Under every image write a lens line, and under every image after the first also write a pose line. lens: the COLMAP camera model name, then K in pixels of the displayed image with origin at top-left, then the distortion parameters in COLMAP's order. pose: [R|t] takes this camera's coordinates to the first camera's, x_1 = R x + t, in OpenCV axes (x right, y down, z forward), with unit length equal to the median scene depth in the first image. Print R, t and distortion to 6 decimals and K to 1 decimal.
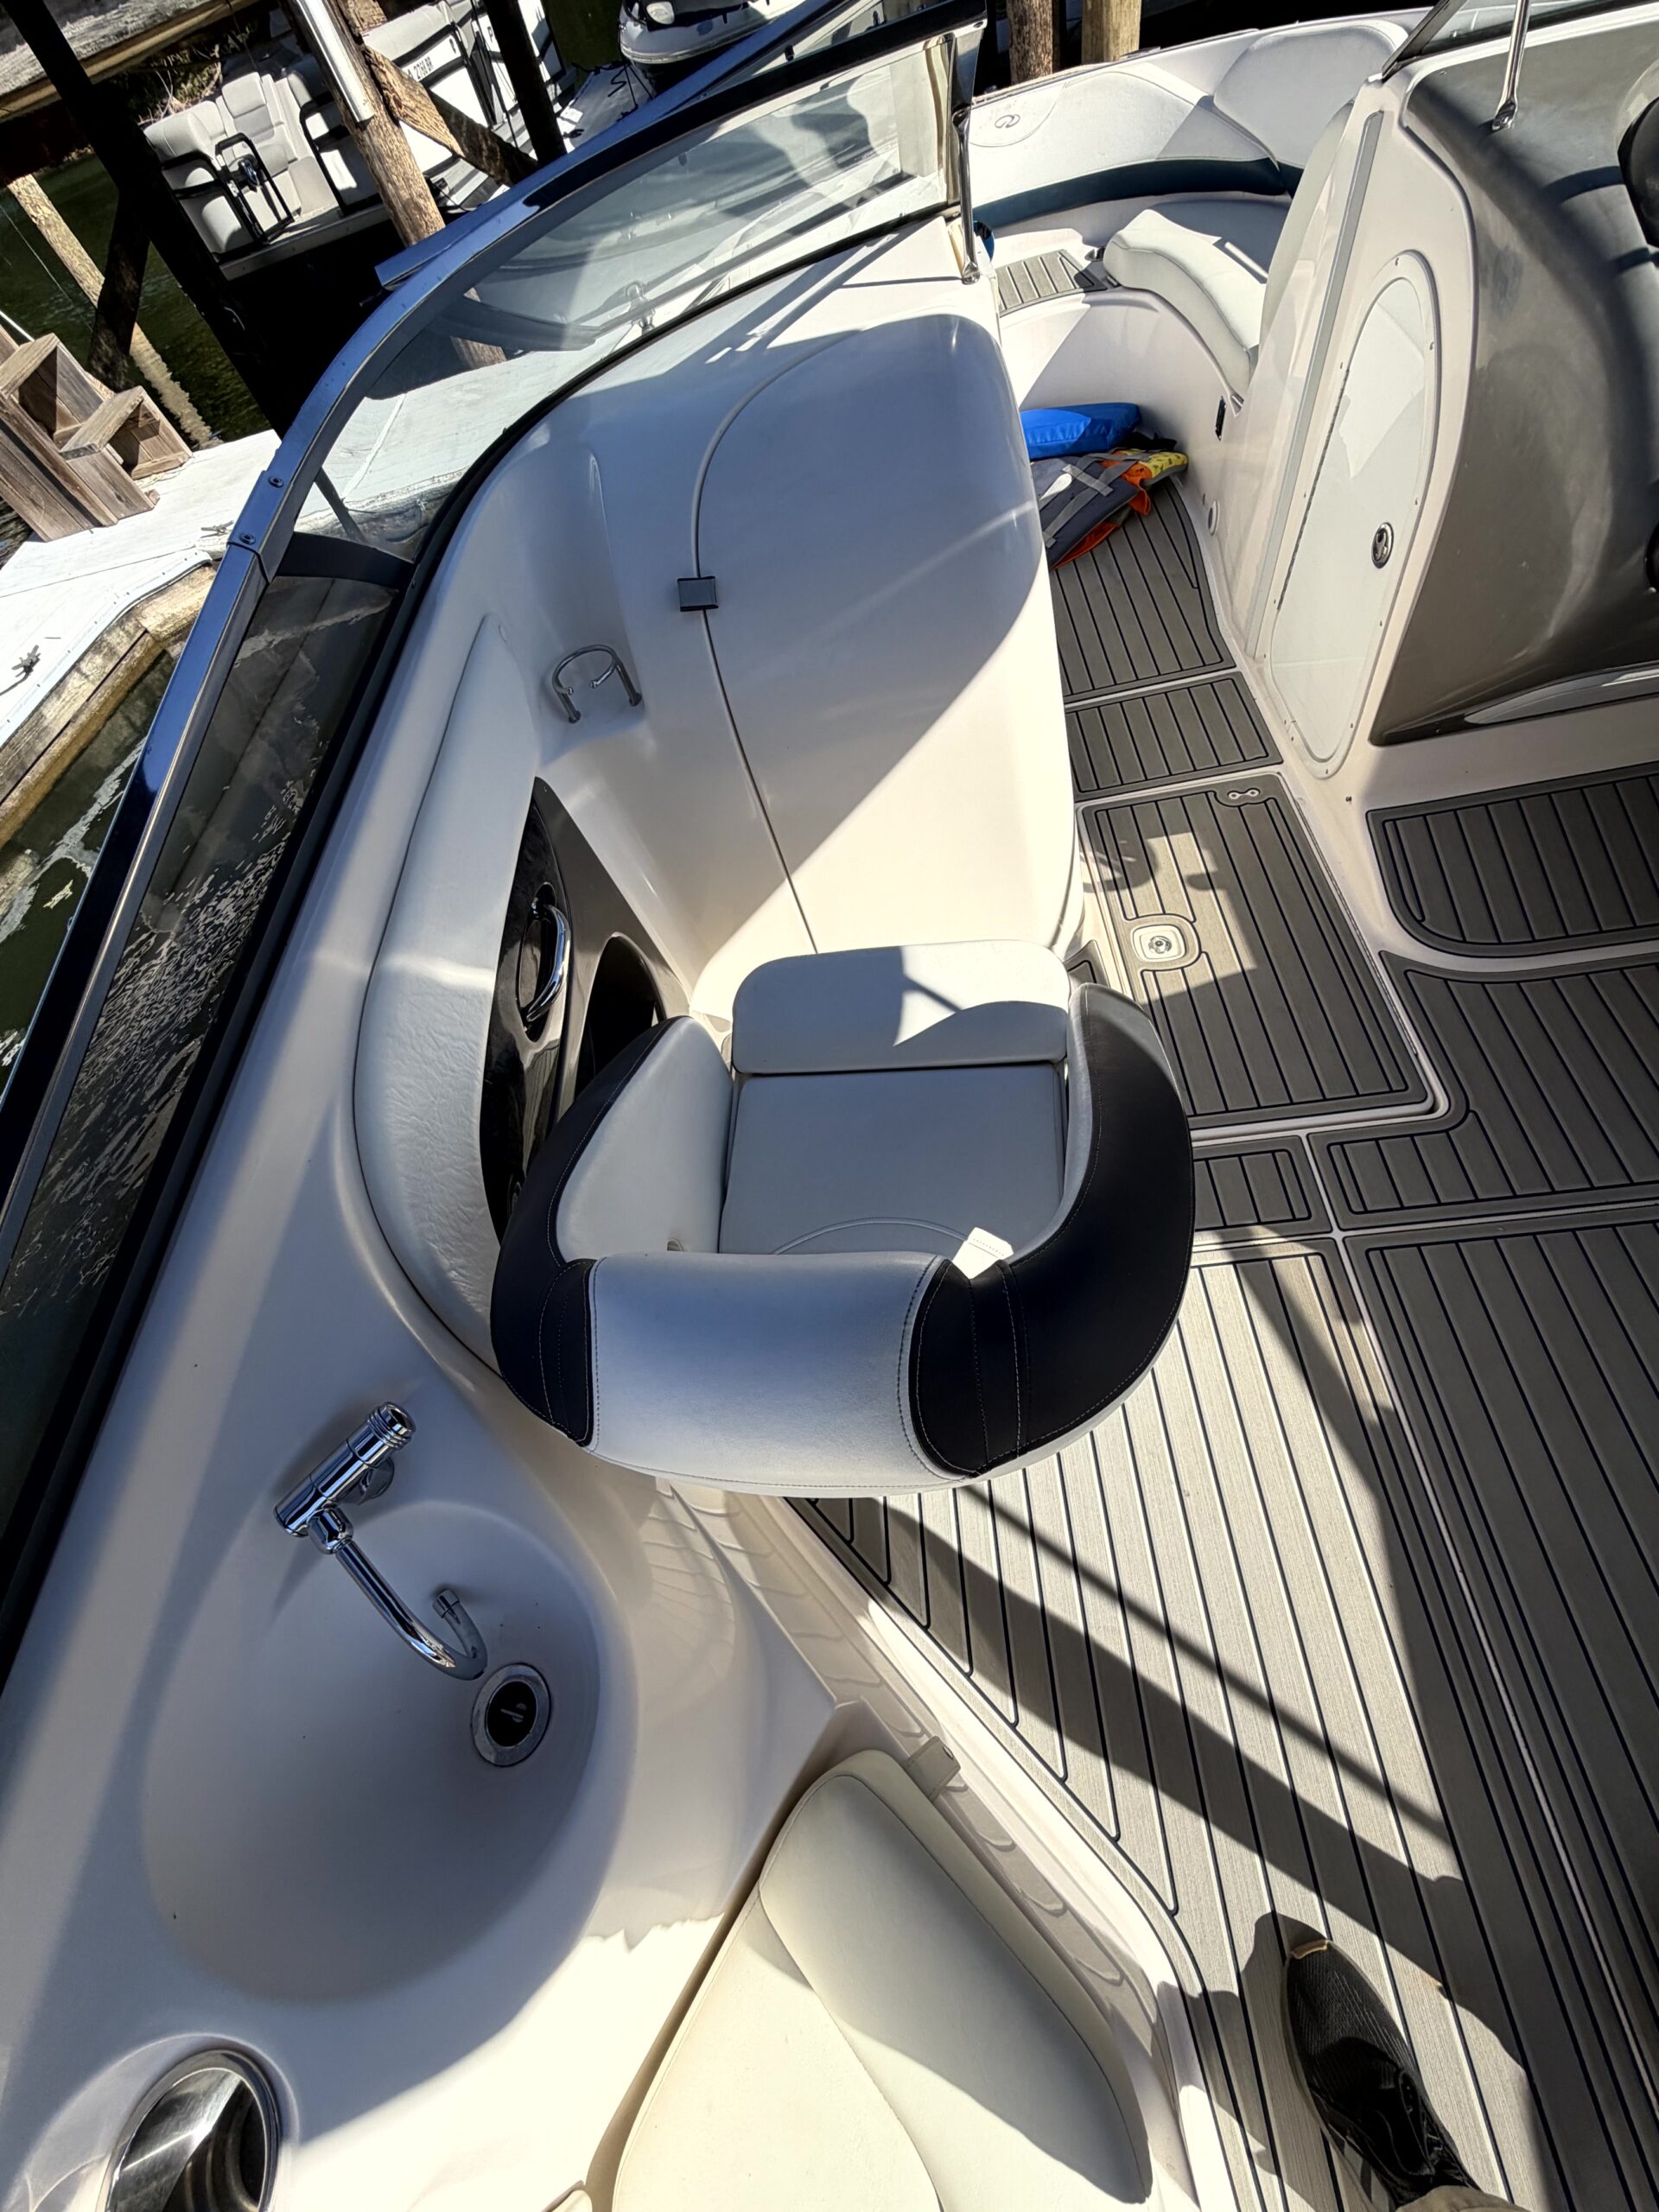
lens RADIAL K [[877.6, 0, 829.1], [0, 877.6, 1102.7], [0, 0, 1]] dist [0.003656, 0.000388]
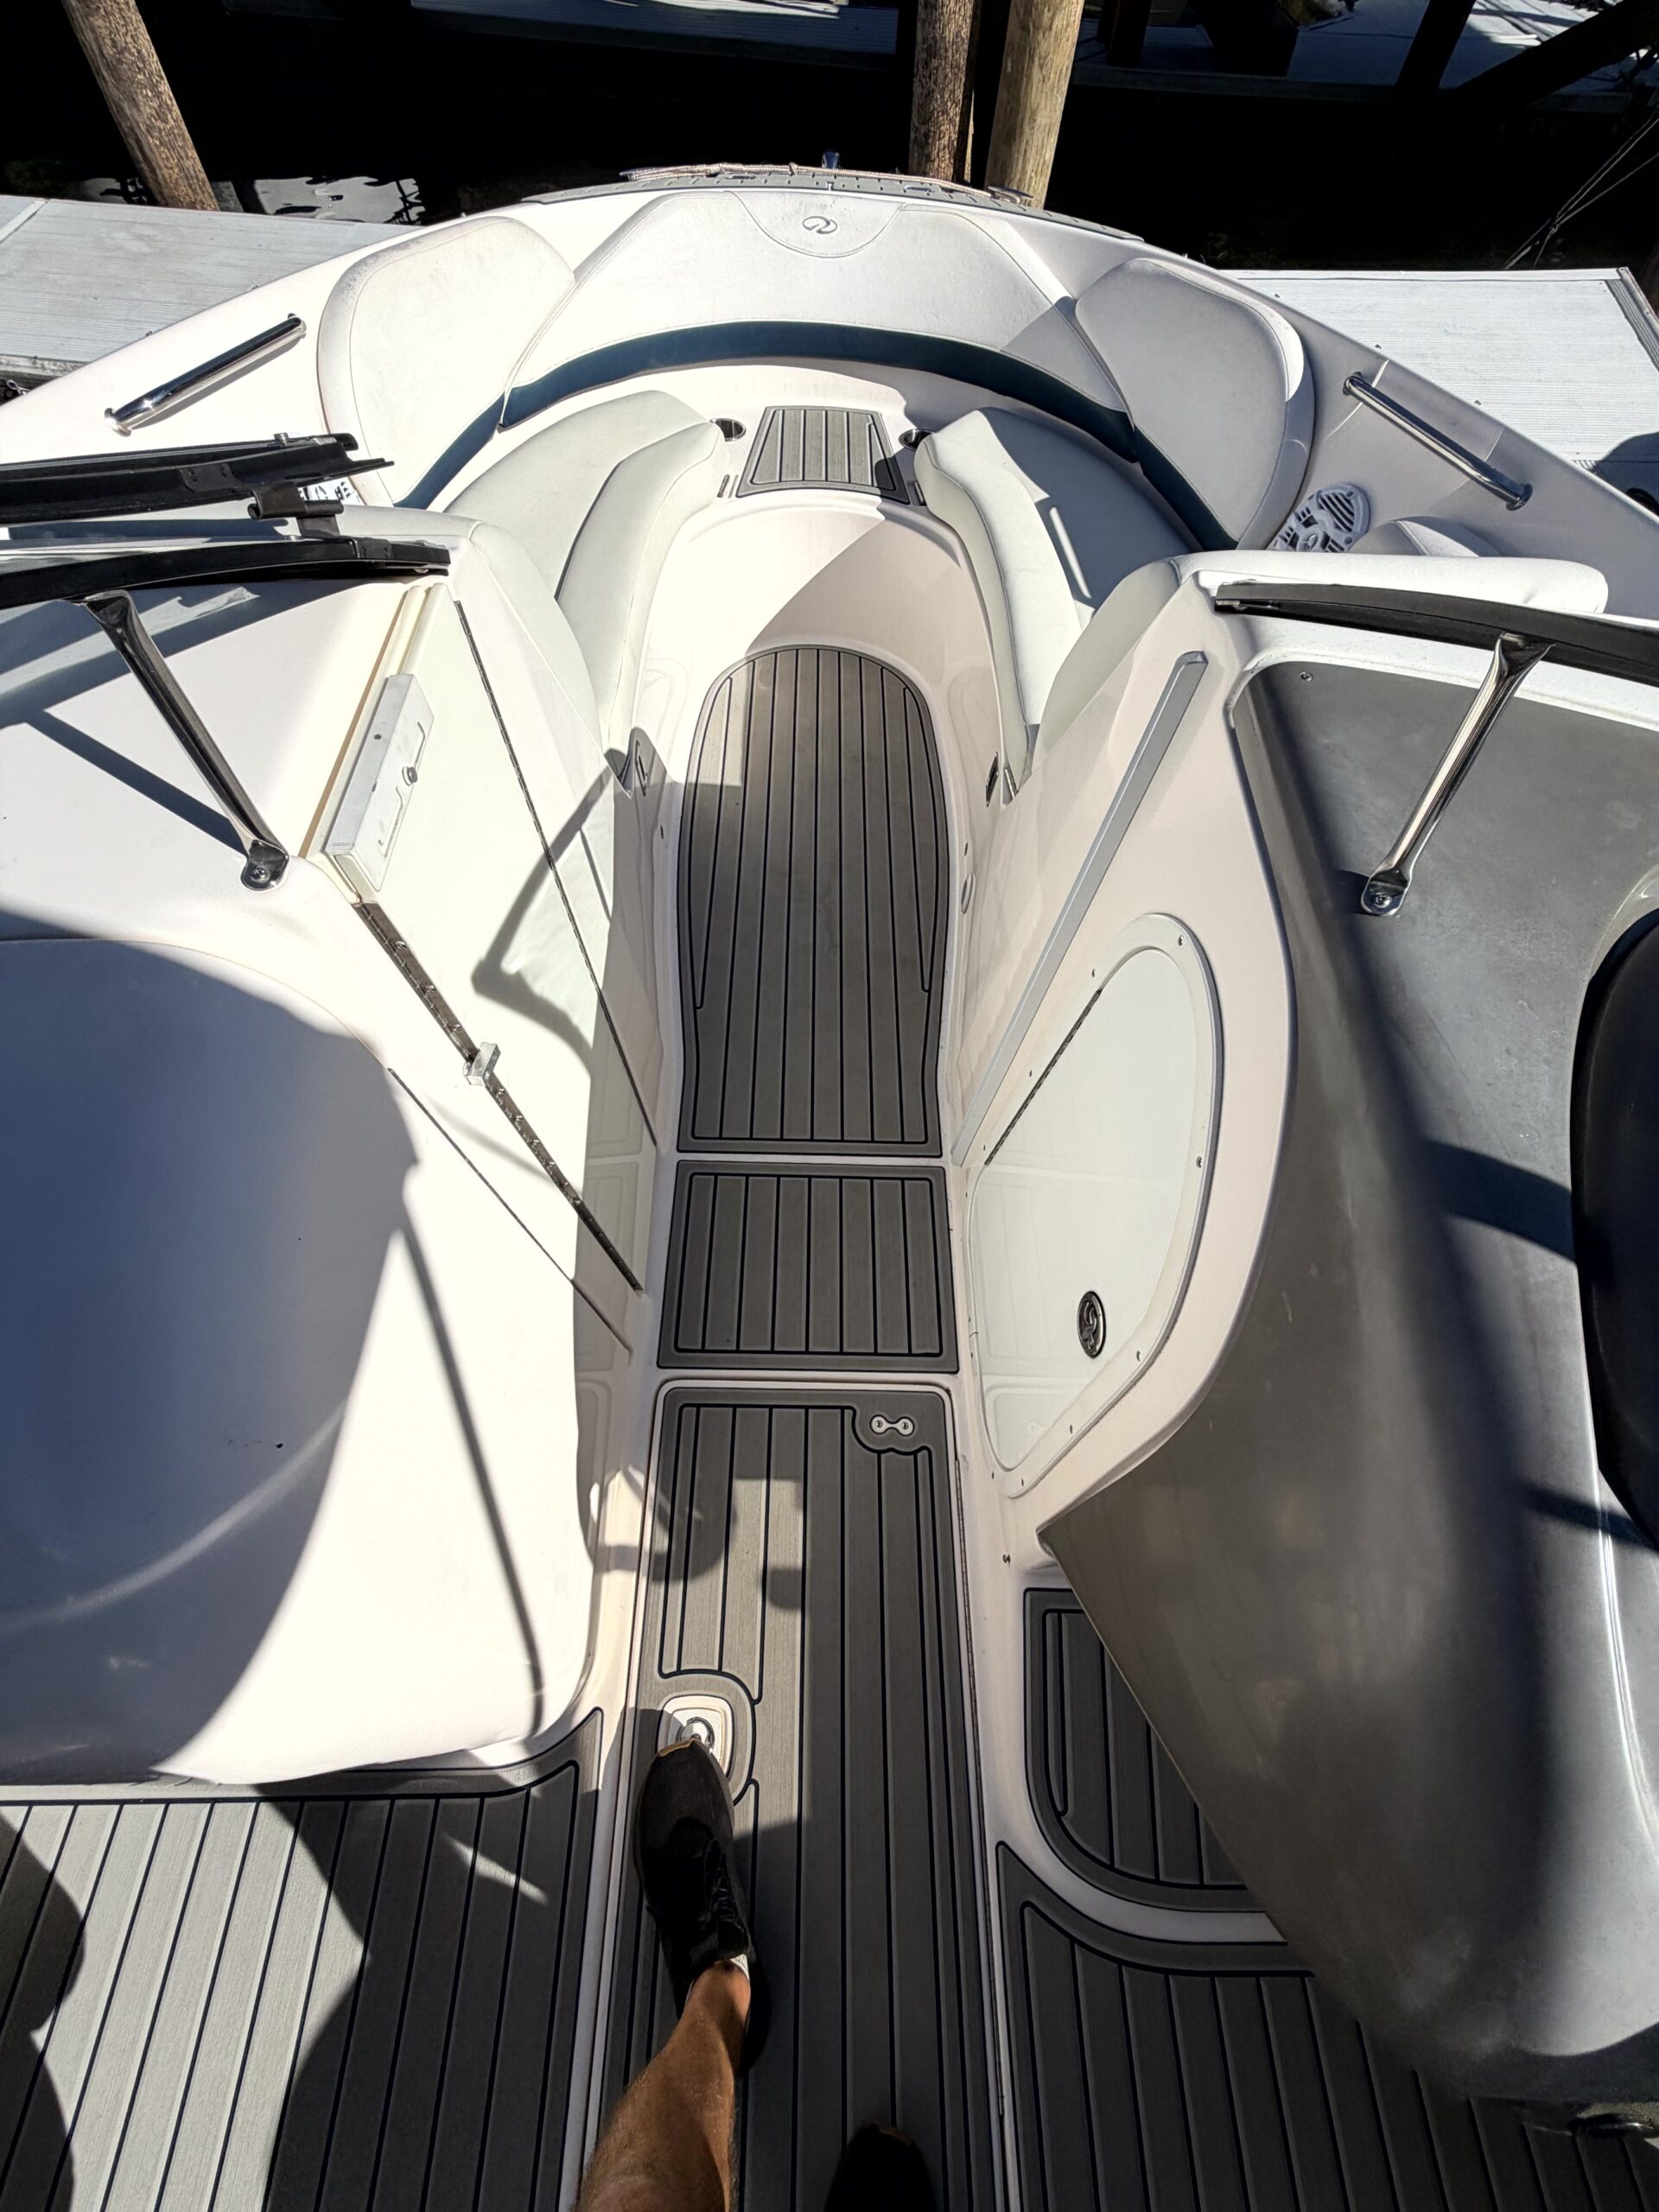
lens RADIAL K [[877.6, 0, 821.0], [0, 877.6, 1099.4], [0, 0, 1]] dist [0.003656, 0.000388]
pose [[0.964946, 0.162500, 0.206089, 0.274993], [-0.171330, 0.984880, 0.025628, -0.695318], [-0.198808, -0.060039, 0.978198, 0.418776]]
